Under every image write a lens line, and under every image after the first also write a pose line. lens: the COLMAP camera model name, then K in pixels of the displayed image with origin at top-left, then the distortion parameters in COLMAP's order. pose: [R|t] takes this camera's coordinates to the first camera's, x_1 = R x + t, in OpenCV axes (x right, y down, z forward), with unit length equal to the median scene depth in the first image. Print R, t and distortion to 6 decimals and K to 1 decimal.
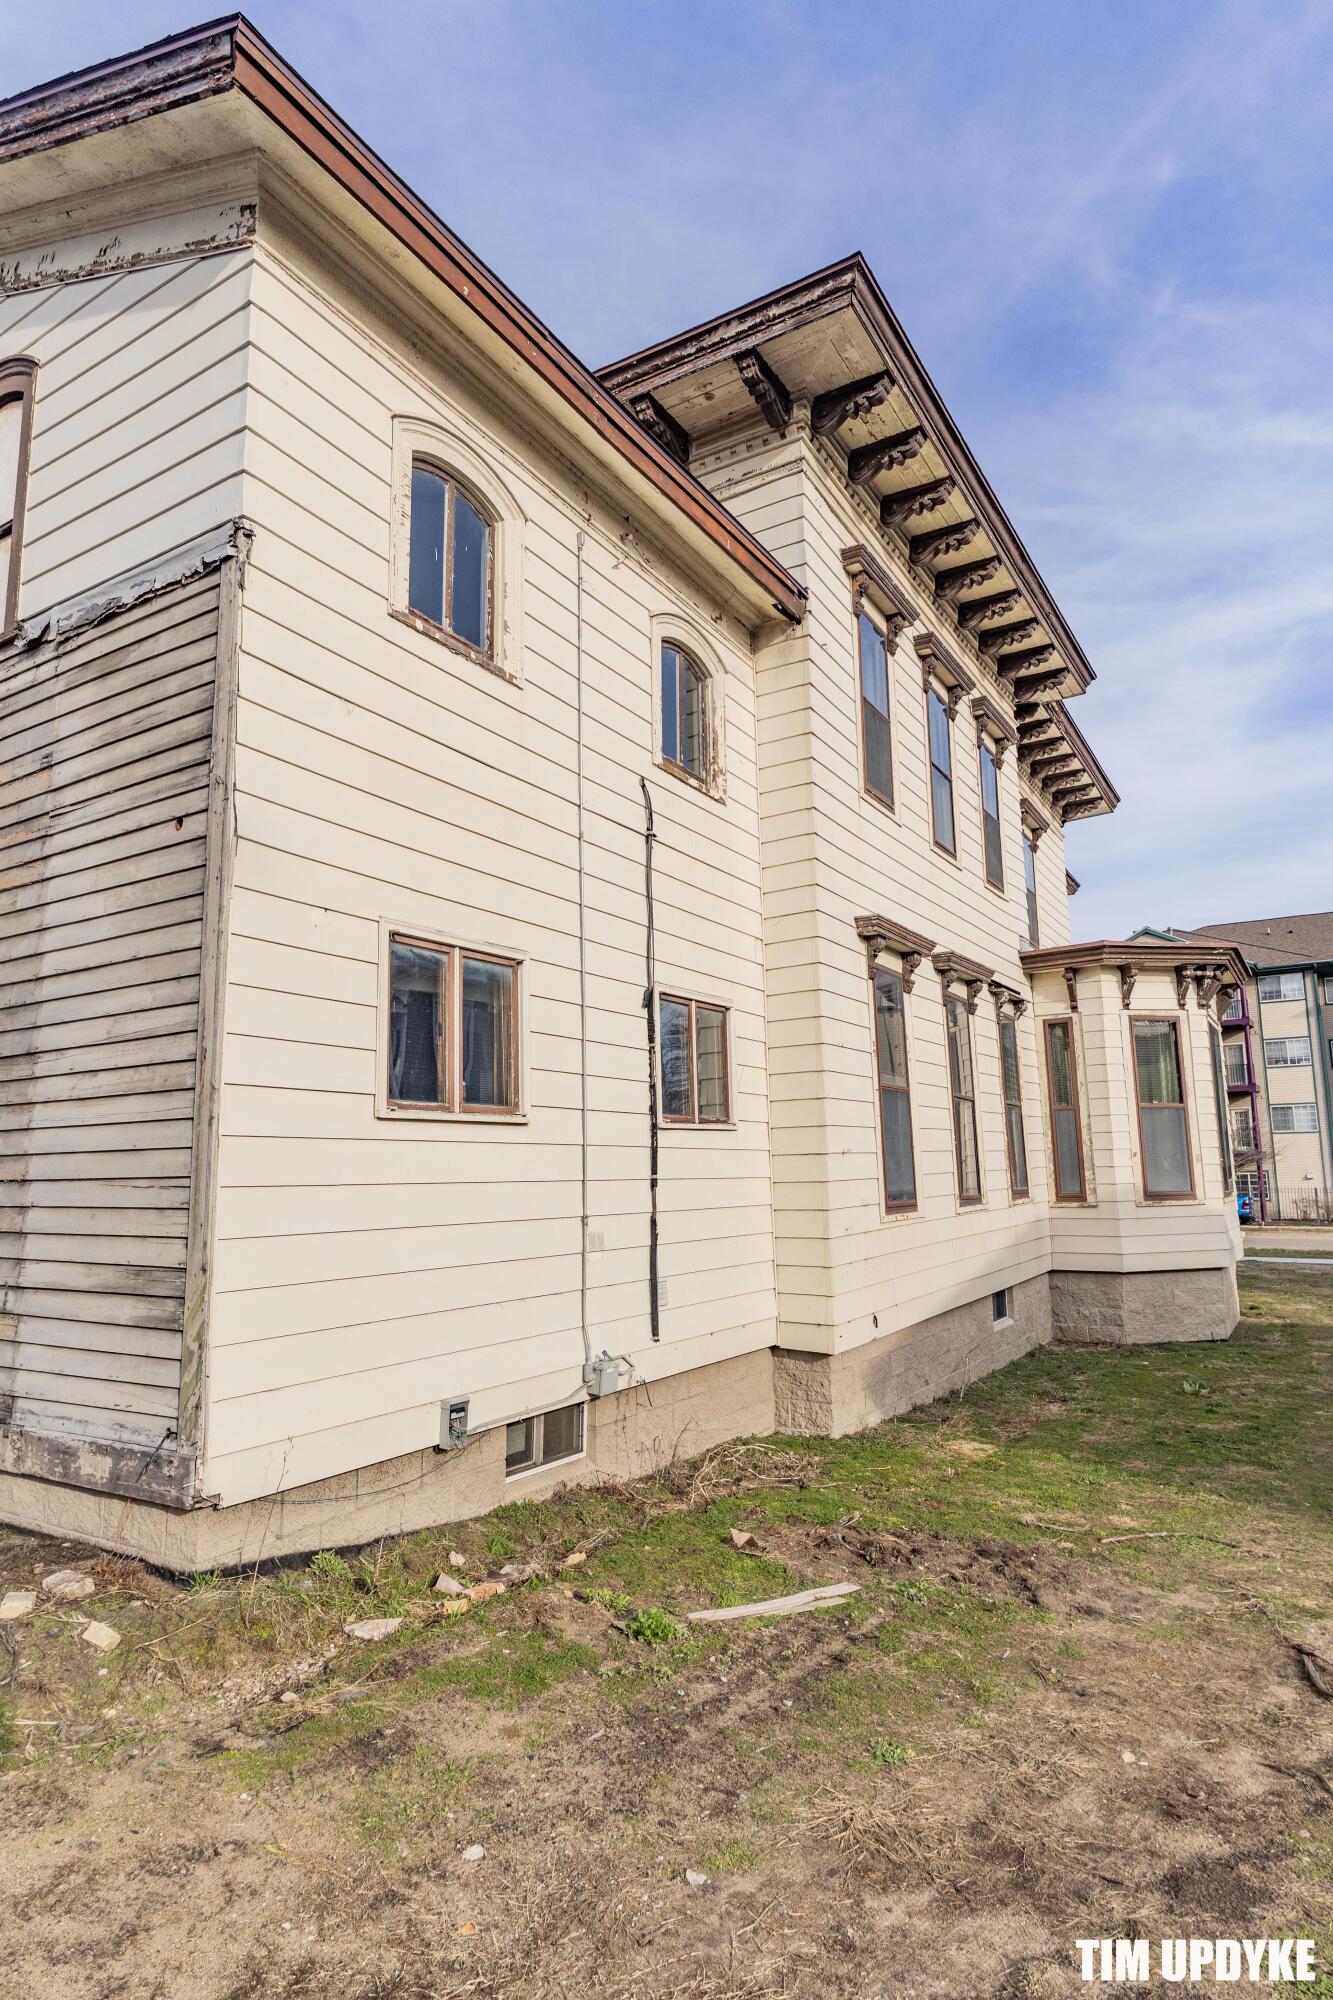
lens RADIAL K [[1091.1, 0, 620.5], [0, 1091.1, 997.0], [0, 0, 1]] dist [-0.005428, 0.003447]
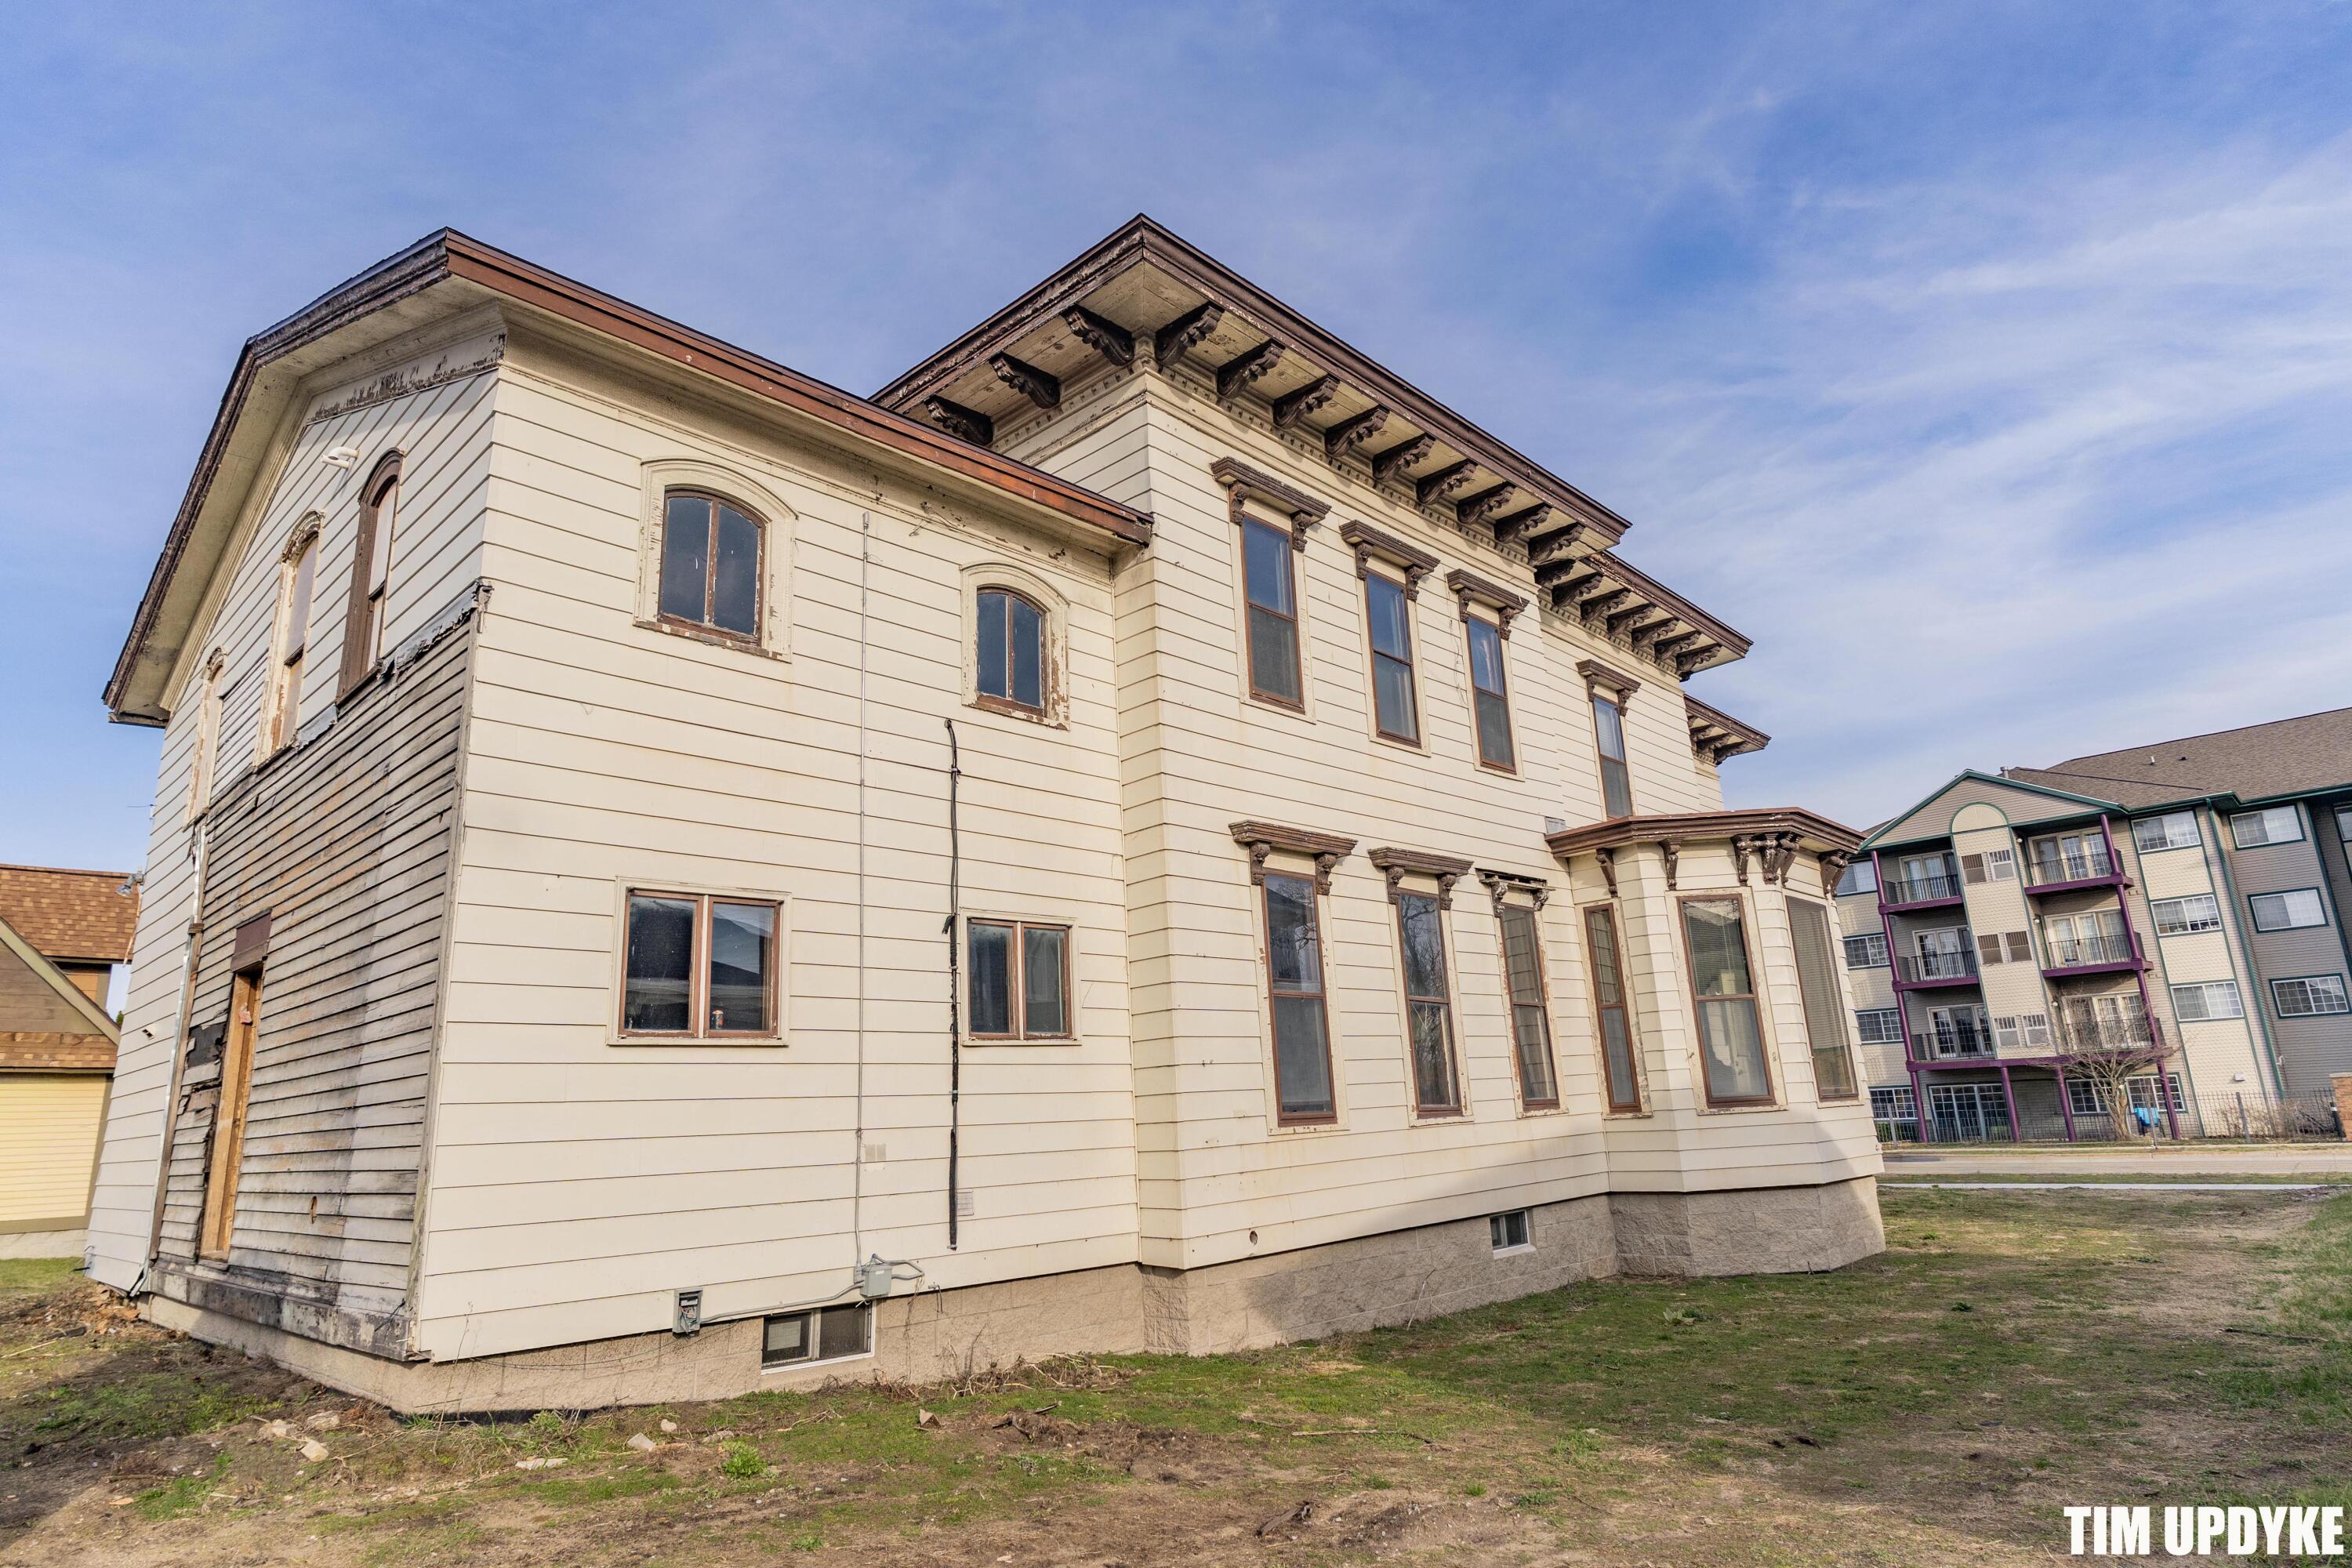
lens RADIAL K [[1283.1, 0, 1172.0], [0, 1283.1, 780.9], [0, 0, 1]] dist [-0.005428, 0.003447]
pose [[0.977939, -0.080377, -0.192806, 0.497162], [0.062359, 0.993253, -0.097773, -0.001177], [0.199364, 0.083593, 0.976354, -0.205277]]
